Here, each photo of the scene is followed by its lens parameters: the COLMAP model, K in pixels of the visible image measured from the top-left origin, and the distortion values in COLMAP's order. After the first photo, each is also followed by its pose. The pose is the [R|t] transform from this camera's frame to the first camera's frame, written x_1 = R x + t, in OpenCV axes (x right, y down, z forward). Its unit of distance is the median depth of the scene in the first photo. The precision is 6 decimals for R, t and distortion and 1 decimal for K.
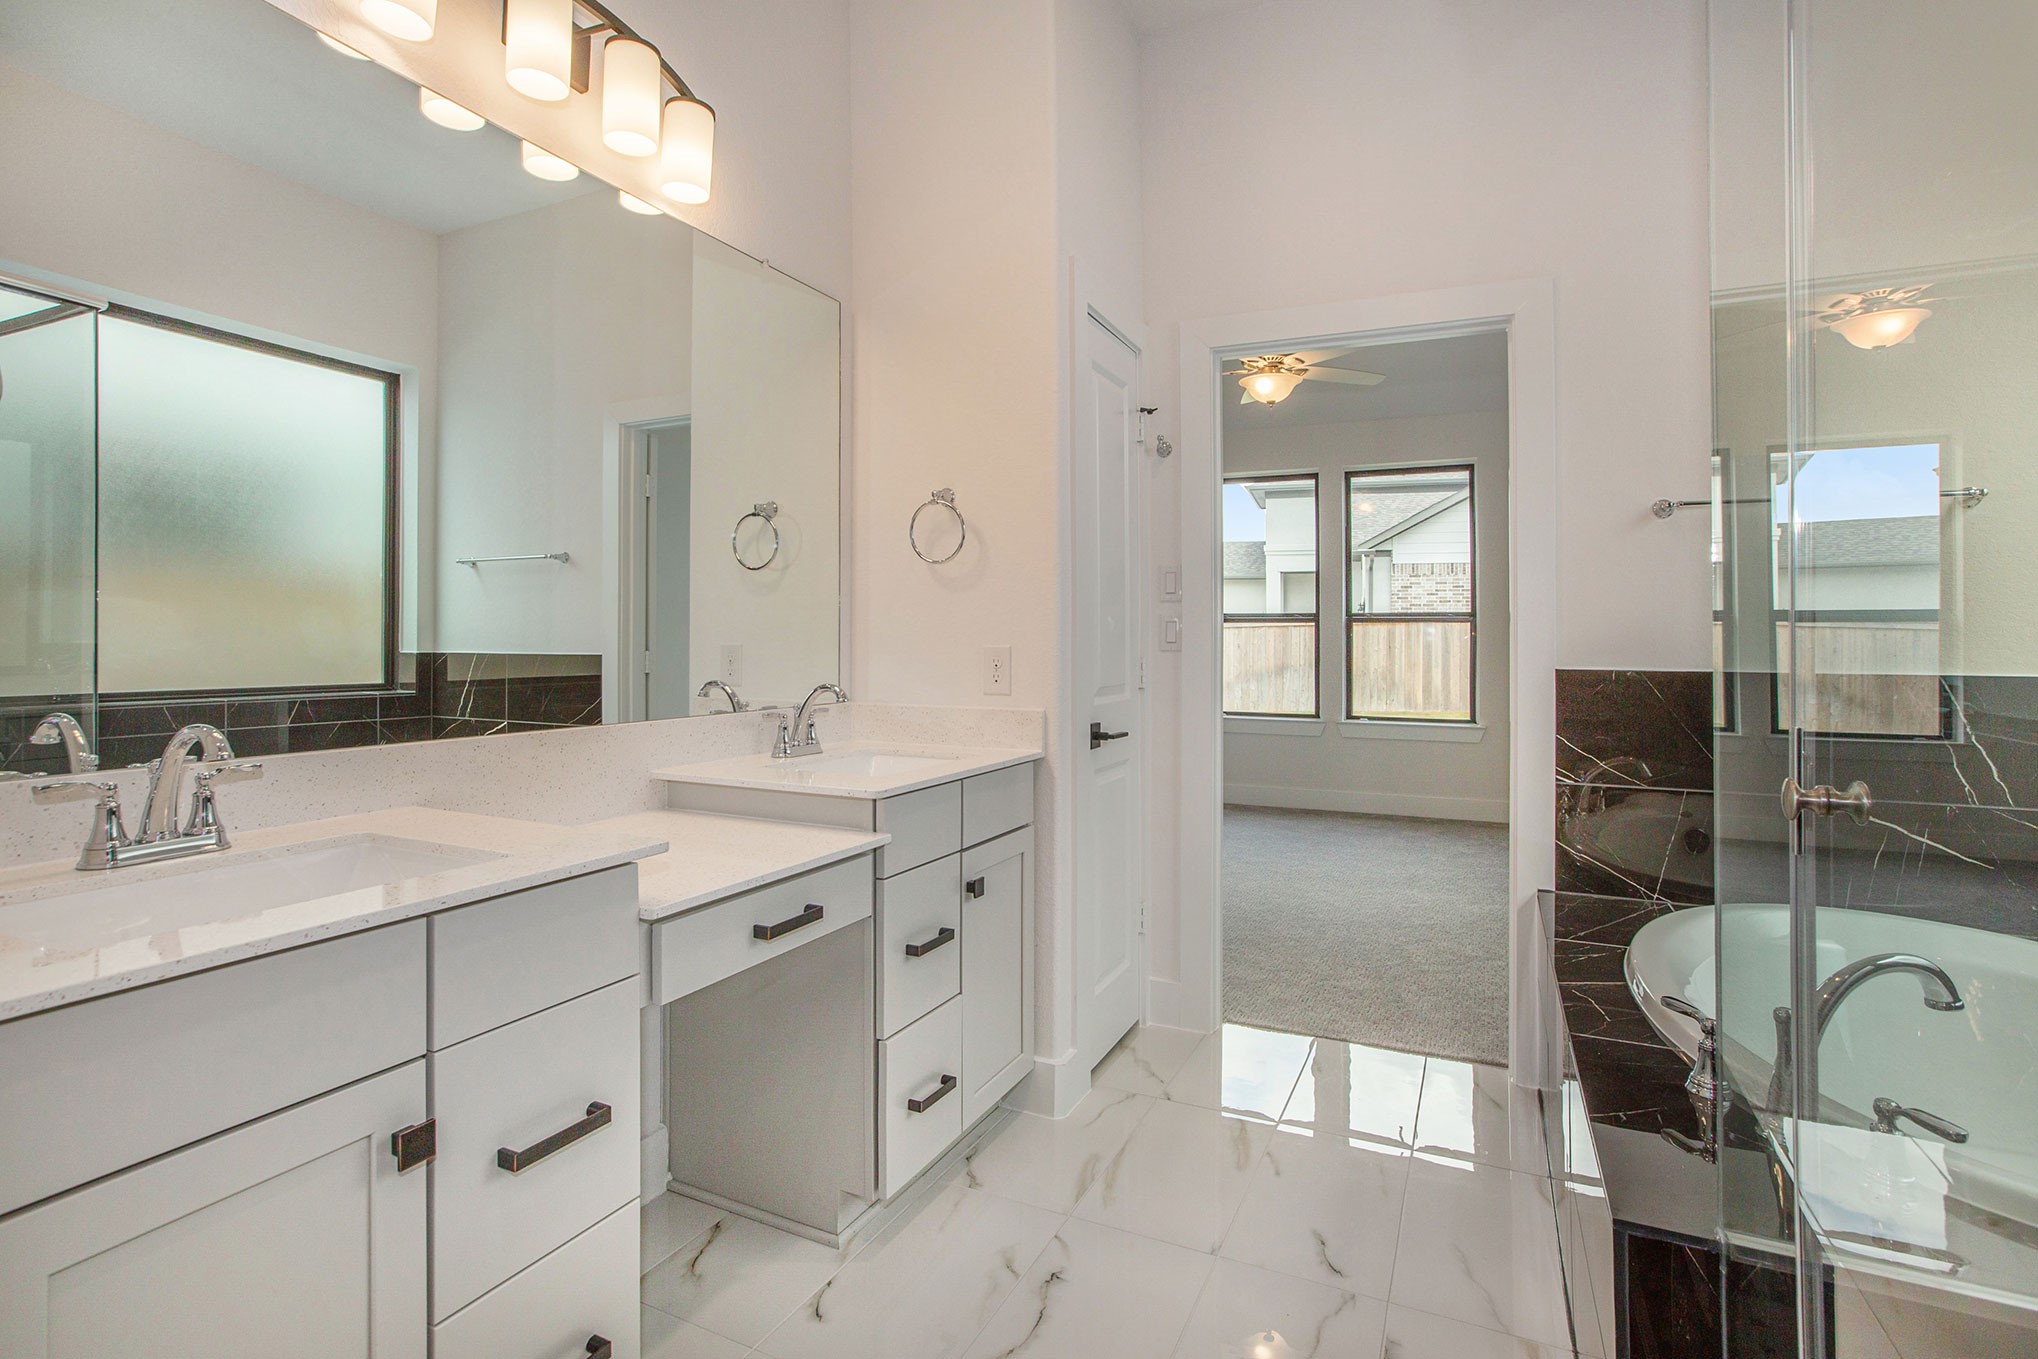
lens RADIAL K [[1003.2, 0, 1024.3], [0, 1003.2, 637.9], [0, 0, 1]] dist [0.001788, 0.000504]
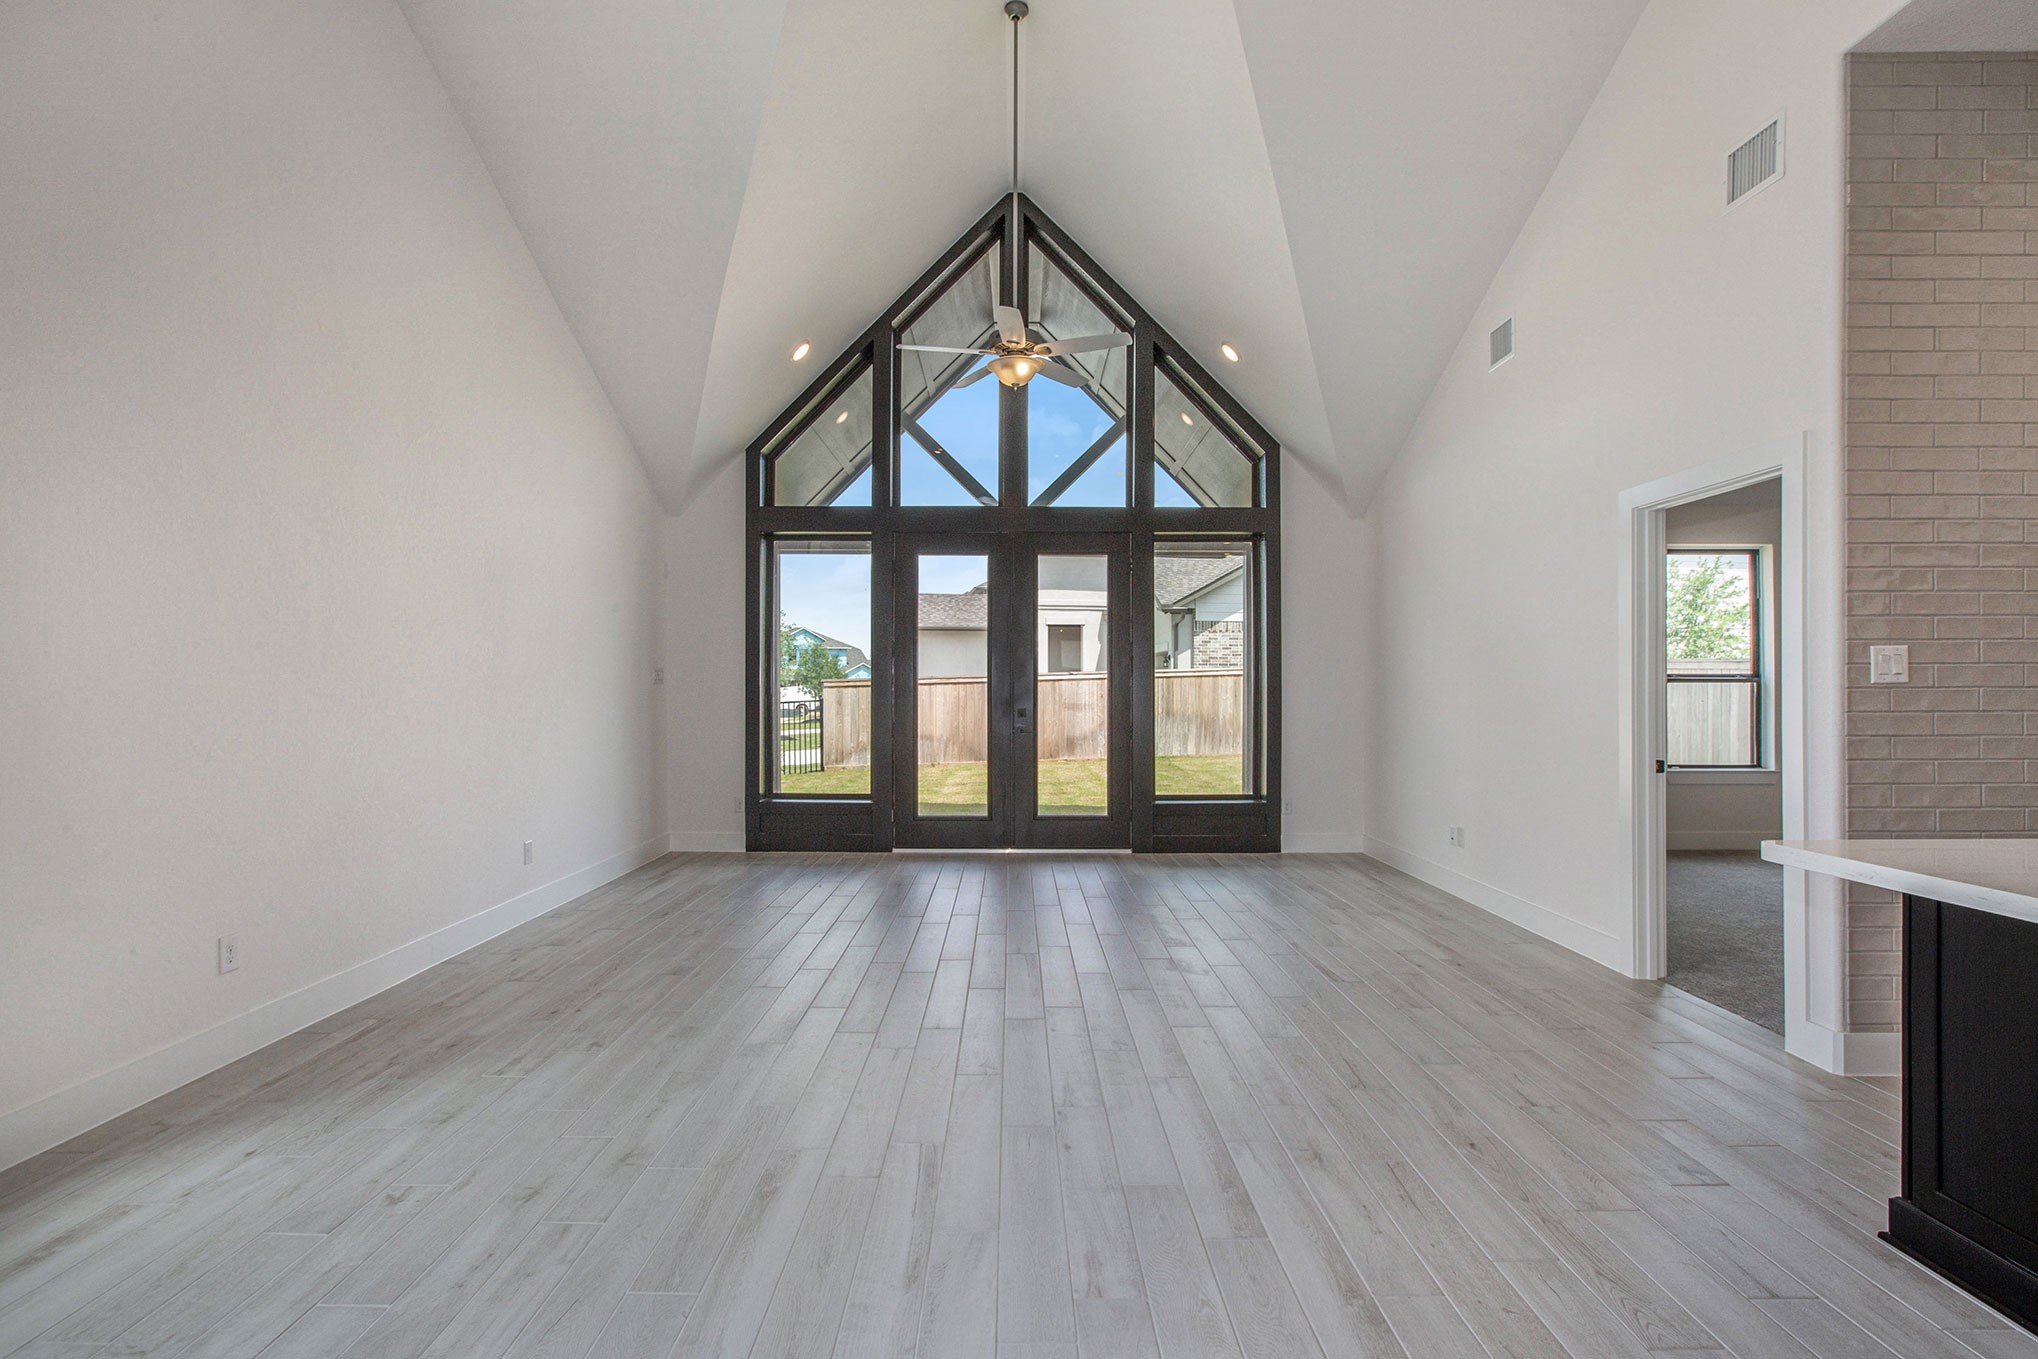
lens RADIAL K [[947.1, 0, 1015.8], [0, 947.1, 685.8], [0, 0, 1]] dist [-0.055848, 0.022958]
pose [[0.909300, -0.003200, 0.416128, -0.301360], [0.001967, 0.999992, 0.003391, -0.006119], [-0.416136, -0.002265, 0.909300, 0.137361]]
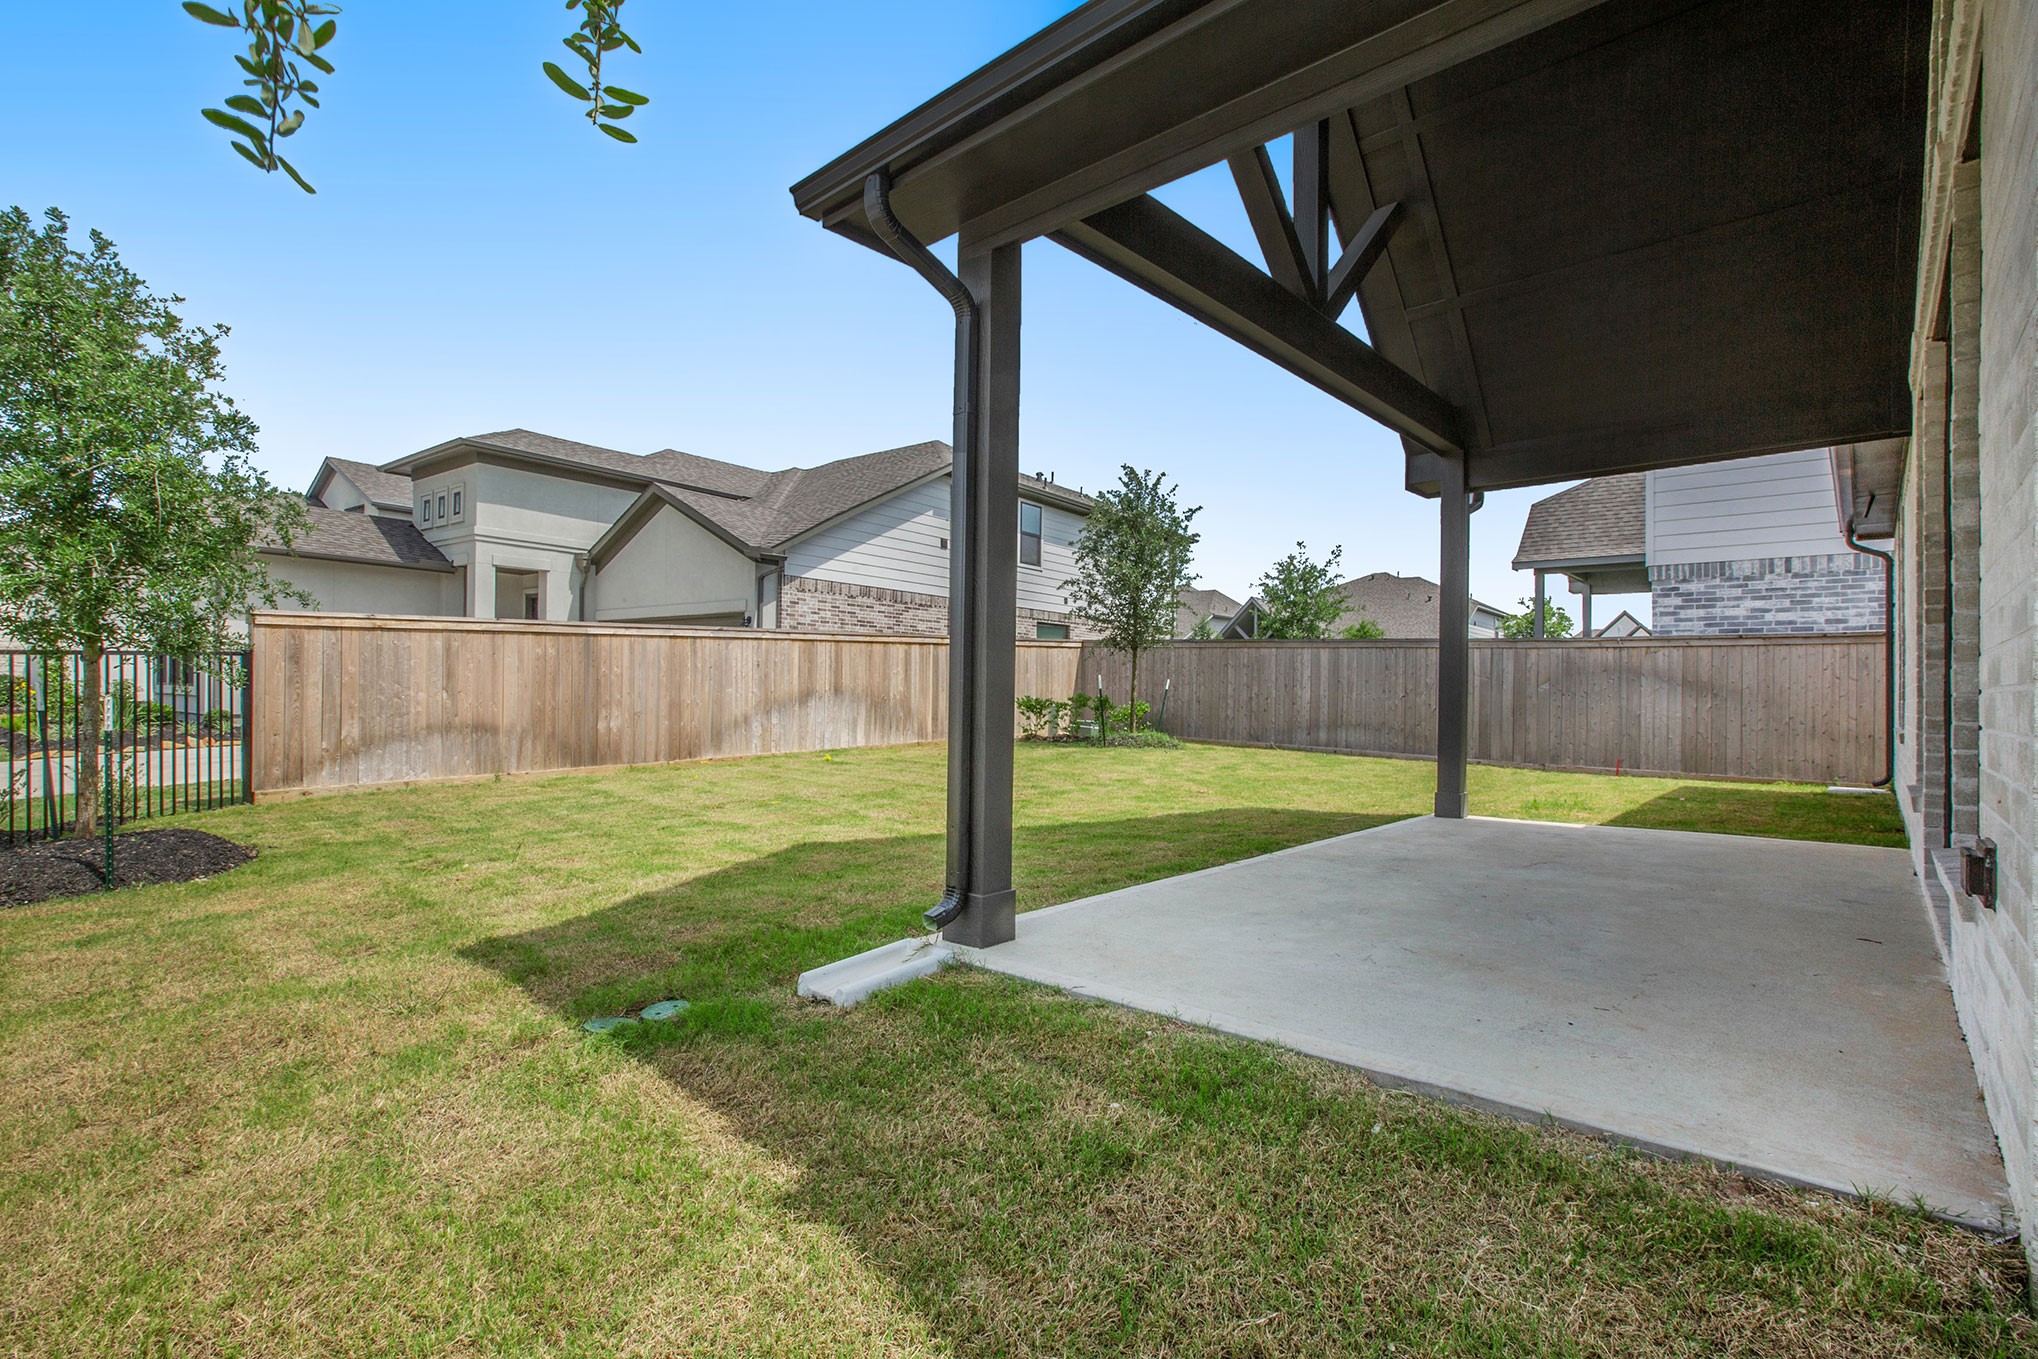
lens RADIAL K [[947.1, 0, 1015.8], [0, 947.1, 685.8], [0, 0, 1]] dist [-0.055848, 0.022958]
pose [[0.321648, 0.009217, 0.946814, -0.391829], [-0.021105, 0.999774, -0.002563, 0.023215], [-0.946624, -0.019158, 0.321770, 0.639182]]
